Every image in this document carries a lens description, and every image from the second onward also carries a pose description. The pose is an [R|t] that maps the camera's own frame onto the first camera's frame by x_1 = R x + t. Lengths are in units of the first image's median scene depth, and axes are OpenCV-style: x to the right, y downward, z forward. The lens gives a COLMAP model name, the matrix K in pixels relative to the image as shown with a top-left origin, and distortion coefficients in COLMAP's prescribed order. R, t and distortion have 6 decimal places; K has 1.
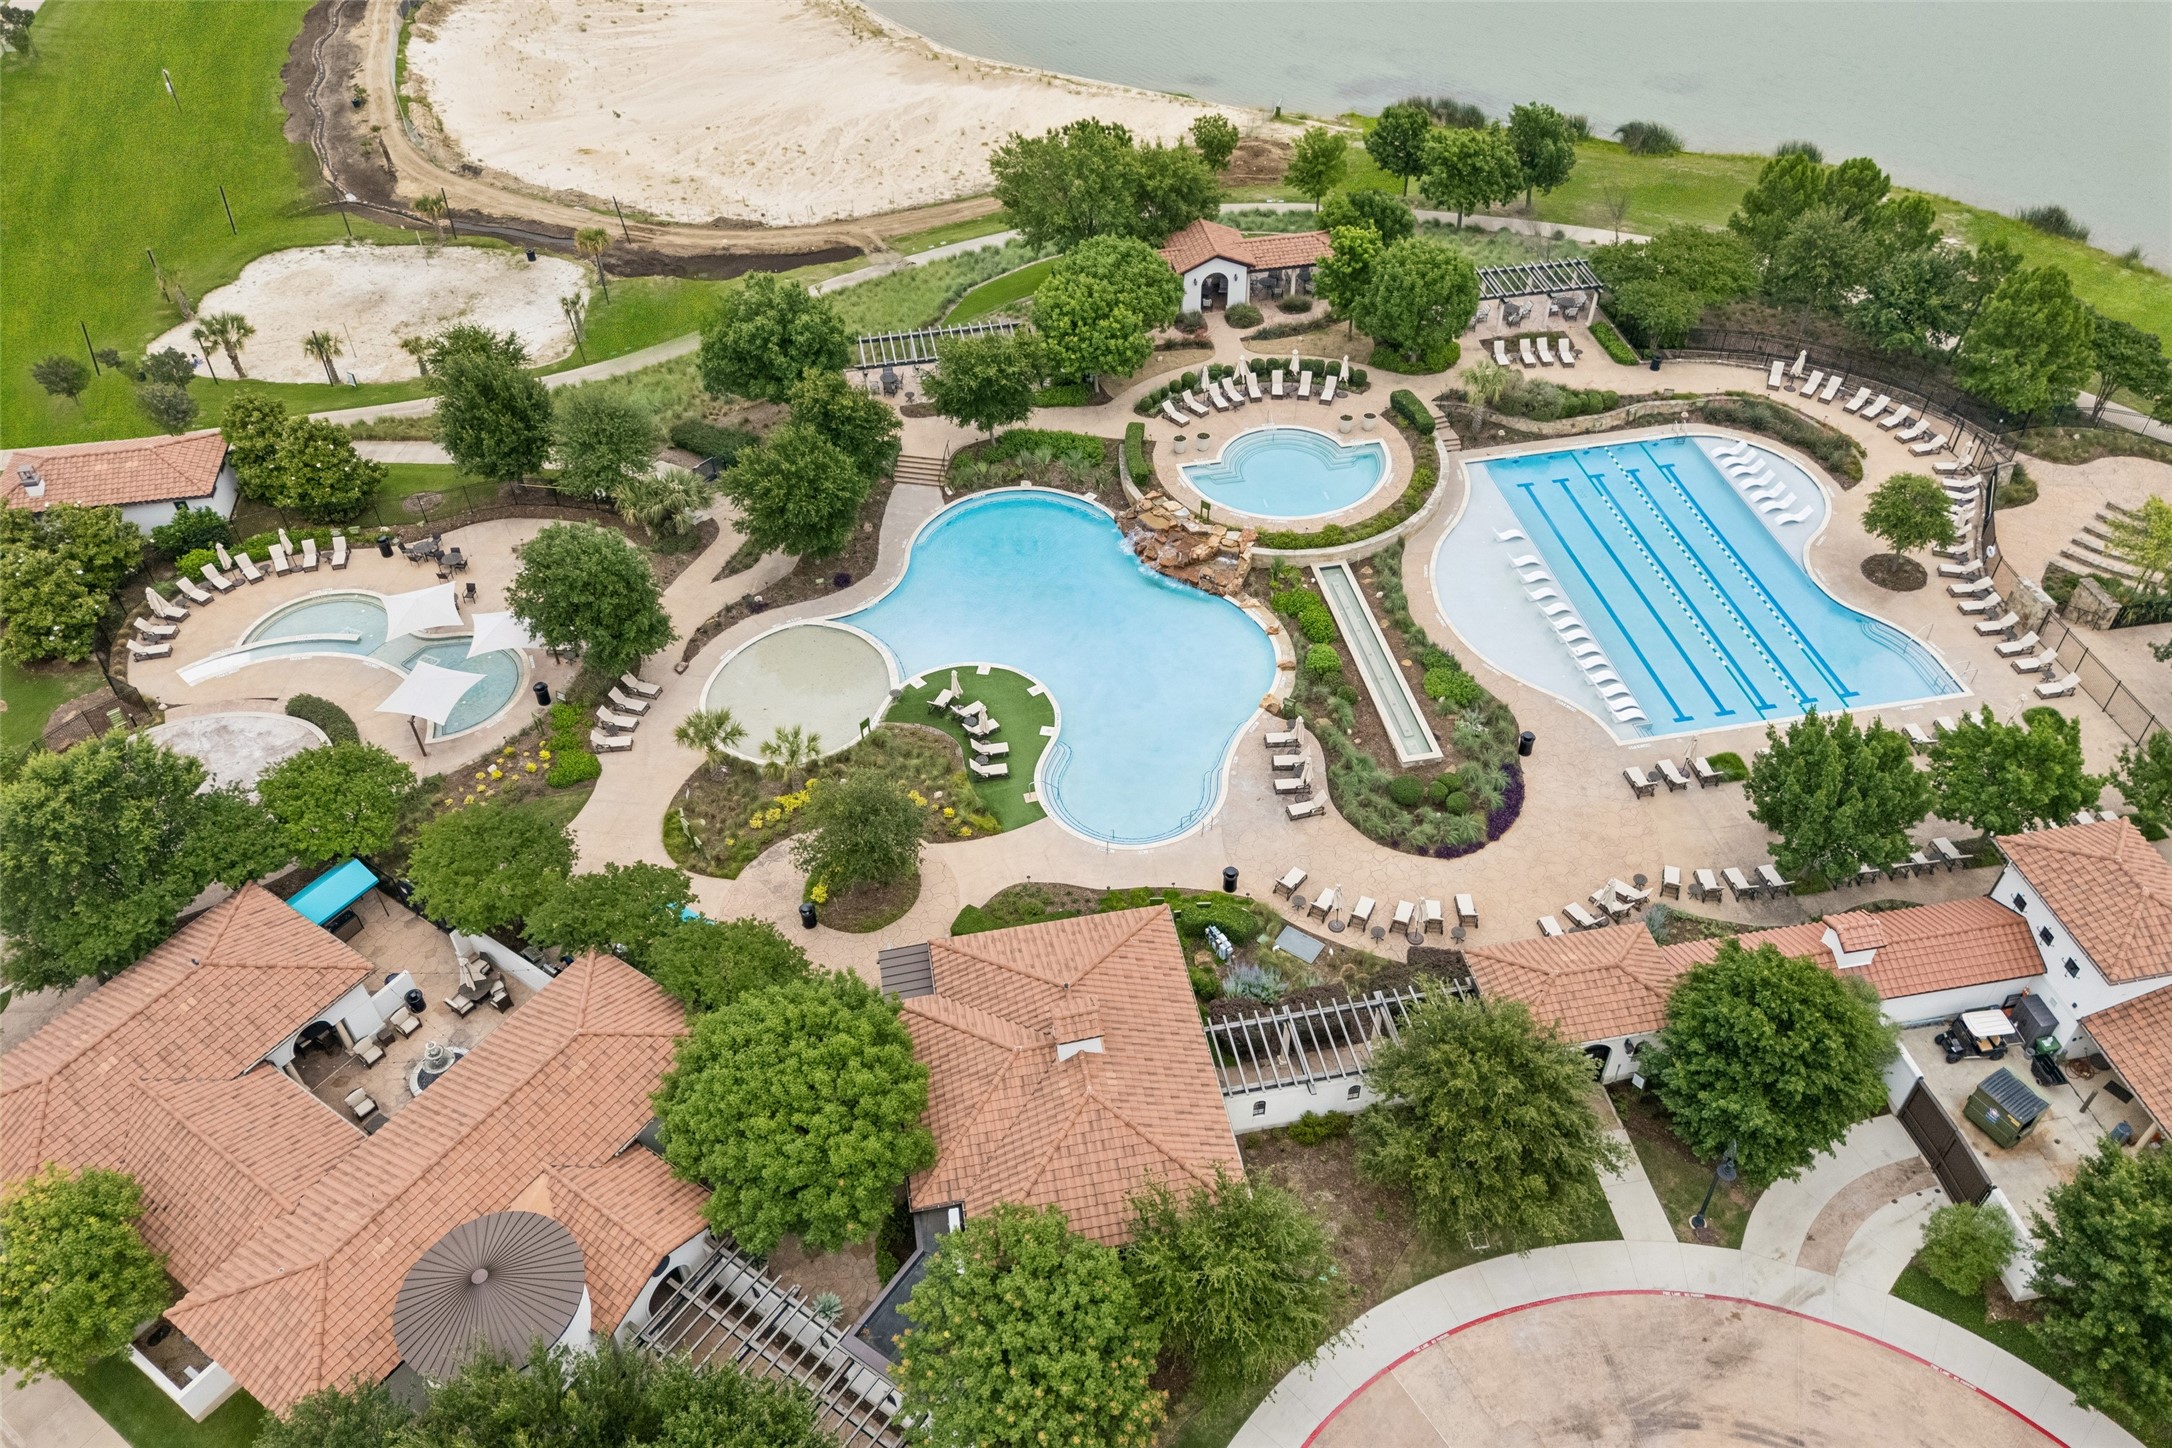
lens RADIAL K [[1544.5, 0, 1118.5], [0, 1544.5, 750.0], [0, 0, 1]] dist [0.089893, -0.101258]
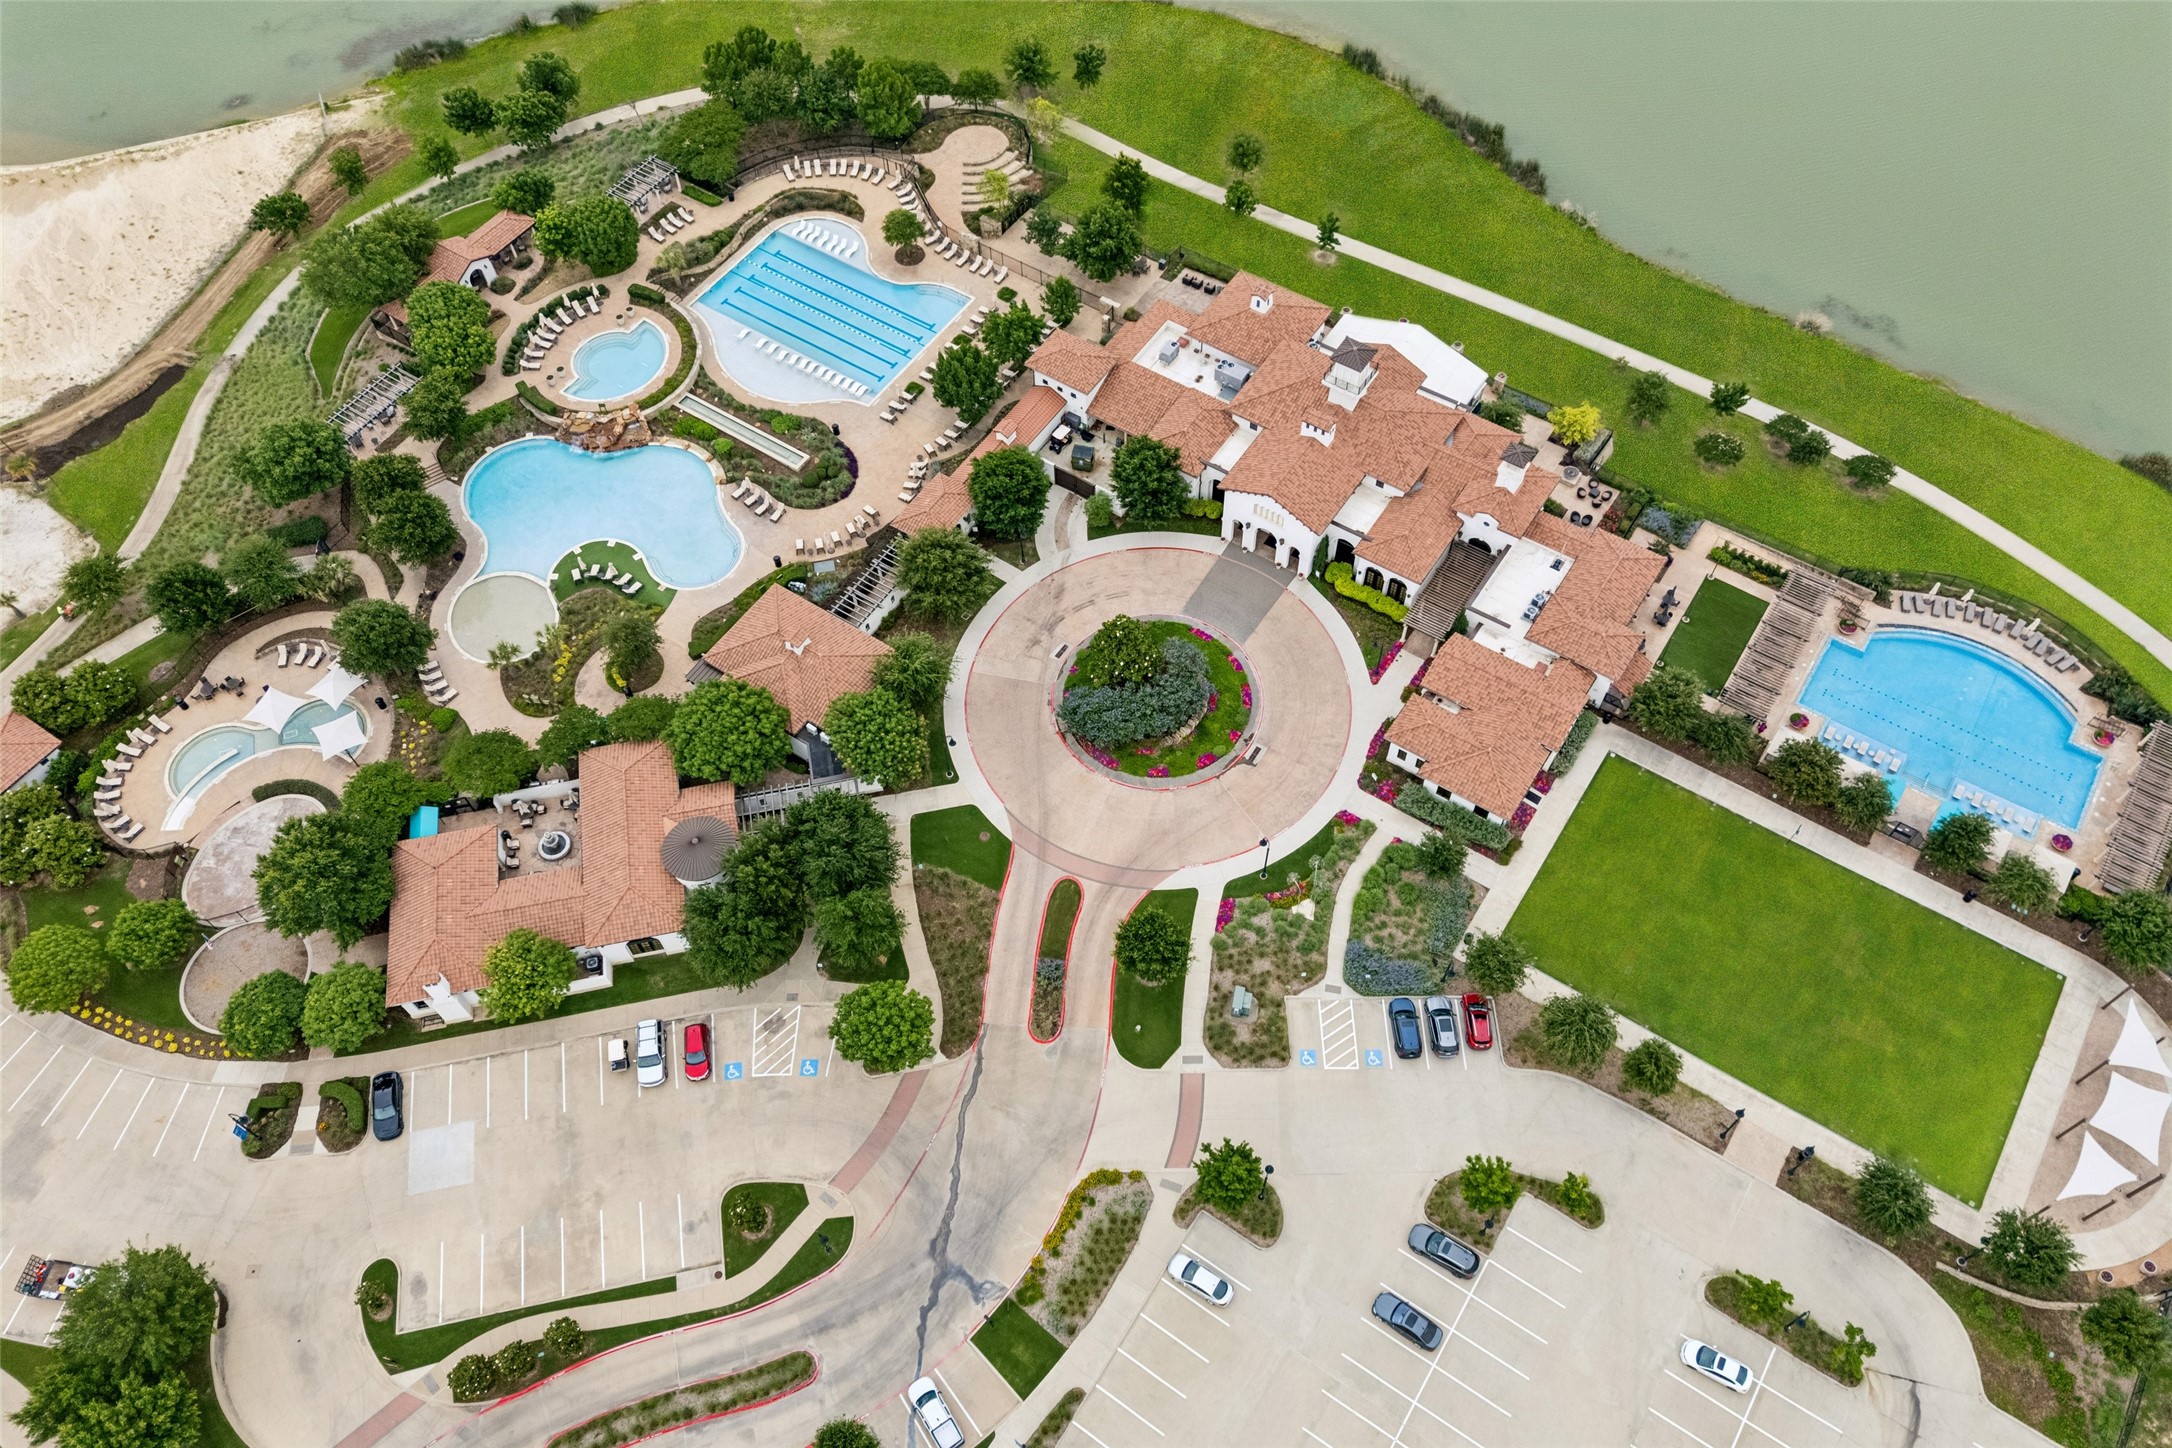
lens RADIAL K [[1544.5, 0, 1118.5], [0, 1544.5, 750.0], [0, 0, 1]] dist [0.089893, -0.101258]
pose [[0.689892, -0.612561, 0.385769, -0.489325], [0.501388, 0.788711, 0.355731, -0.196475], [-0.522167, -0.051996, 0.851257, -0.889276]]
